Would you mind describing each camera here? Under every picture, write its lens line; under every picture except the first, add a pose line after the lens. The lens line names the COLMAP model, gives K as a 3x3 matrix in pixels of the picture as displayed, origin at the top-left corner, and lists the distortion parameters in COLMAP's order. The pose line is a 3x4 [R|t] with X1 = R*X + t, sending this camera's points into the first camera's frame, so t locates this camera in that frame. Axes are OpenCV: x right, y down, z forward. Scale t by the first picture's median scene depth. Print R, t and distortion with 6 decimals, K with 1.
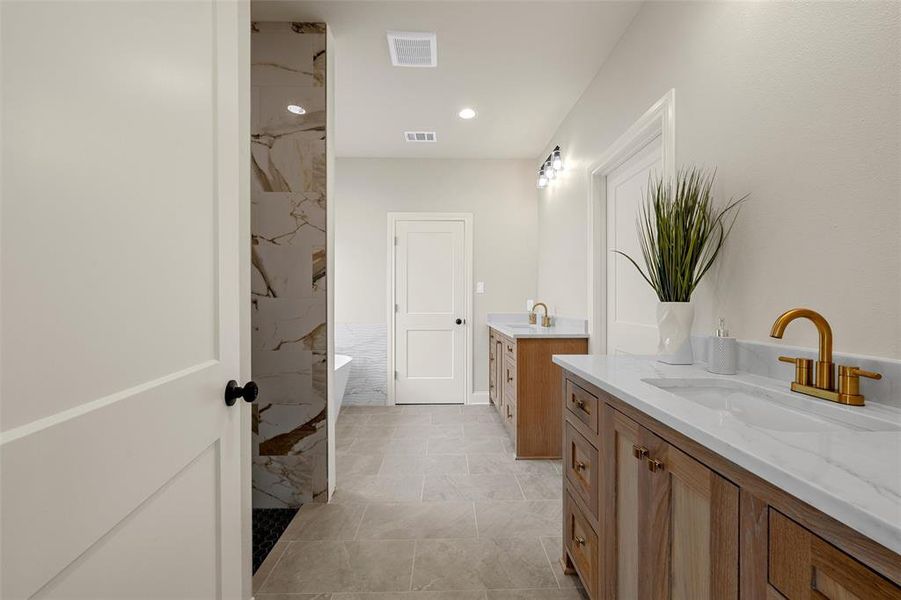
lens RADIAL K [[327.5, 0, 453.4], [0, 327.5, 303.0], [0, 0, 1]] dist [-0.001254, -0.000110]
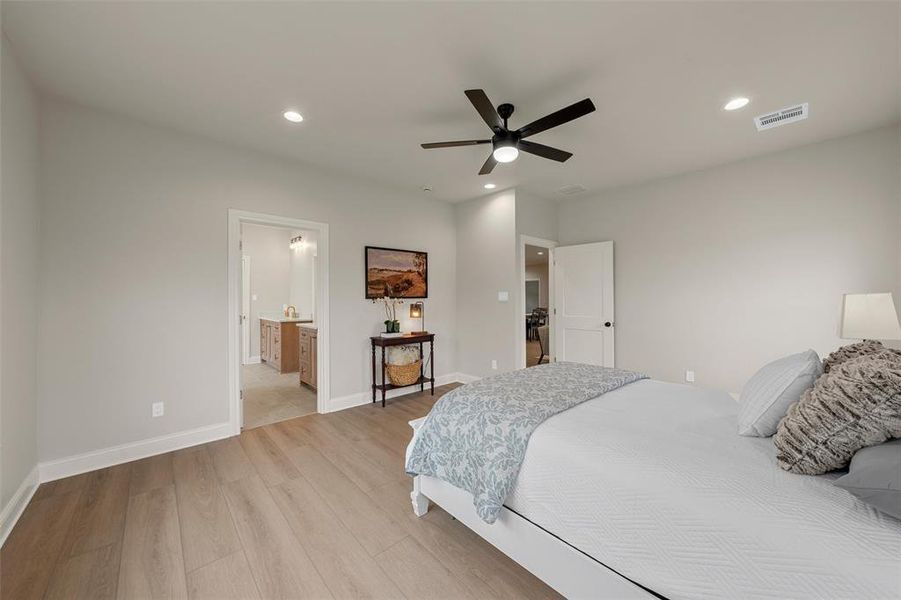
lens RADIAL K [[327.5, 0, 453.4], [0, 327.5, 303.0], [0, 0, 1]] dist [-0.001254, -0.000110]
pose [[0.745239, -0.000044, 0.666797, -0.340749], [0.000338, 1.000000, -0.000312, -0.019212], [-0.666797, 0.000458, 0.745239, -1.190092]]
